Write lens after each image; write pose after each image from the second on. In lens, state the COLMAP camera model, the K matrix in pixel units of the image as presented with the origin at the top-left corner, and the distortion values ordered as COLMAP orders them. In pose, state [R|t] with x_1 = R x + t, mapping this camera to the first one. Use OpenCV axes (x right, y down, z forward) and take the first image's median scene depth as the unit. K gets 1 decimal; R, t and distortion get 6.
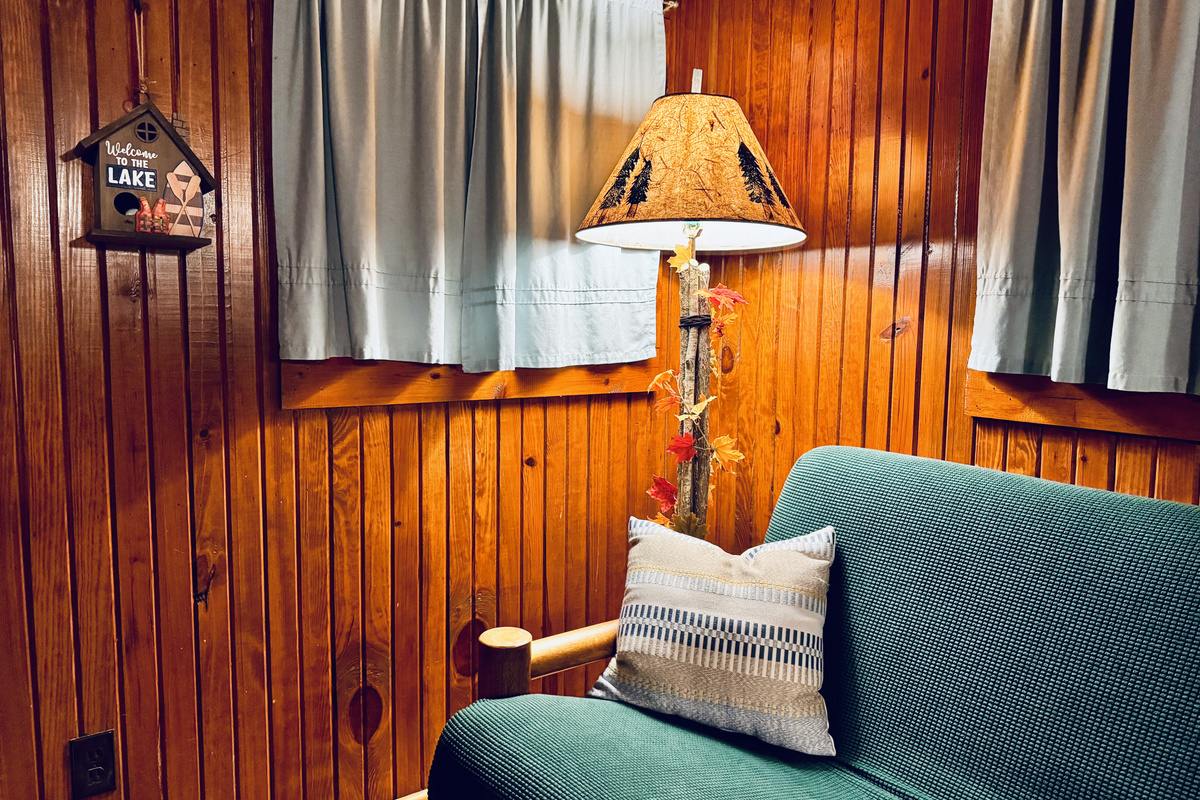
lens RADIAL K [[839.7, 0, 600.0], [0, 839.7, 400.0], [0, 0, 1]] dist [0.001525, -0.077488]
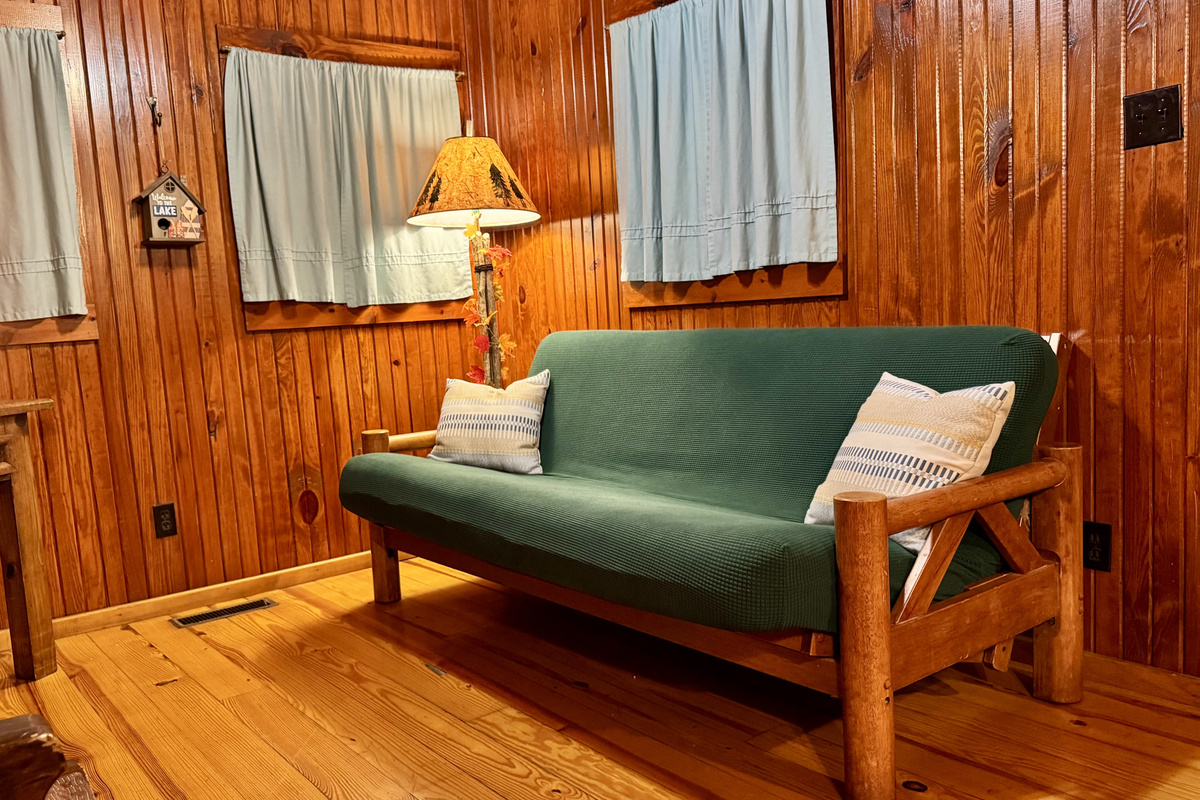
lens RADIAL K [[963.3, 0, 603.7], [0, 963.3, 452.7], [0, 0, 1]] dist [0.004065, -0.133371]
pose [[0.996215, -0.077770, 0.038816, 0.272231], [0.075601, 0.995646, 0.054534, 0.205635], [-0.042888, -0.051393, 0.997757, -1.054846]]
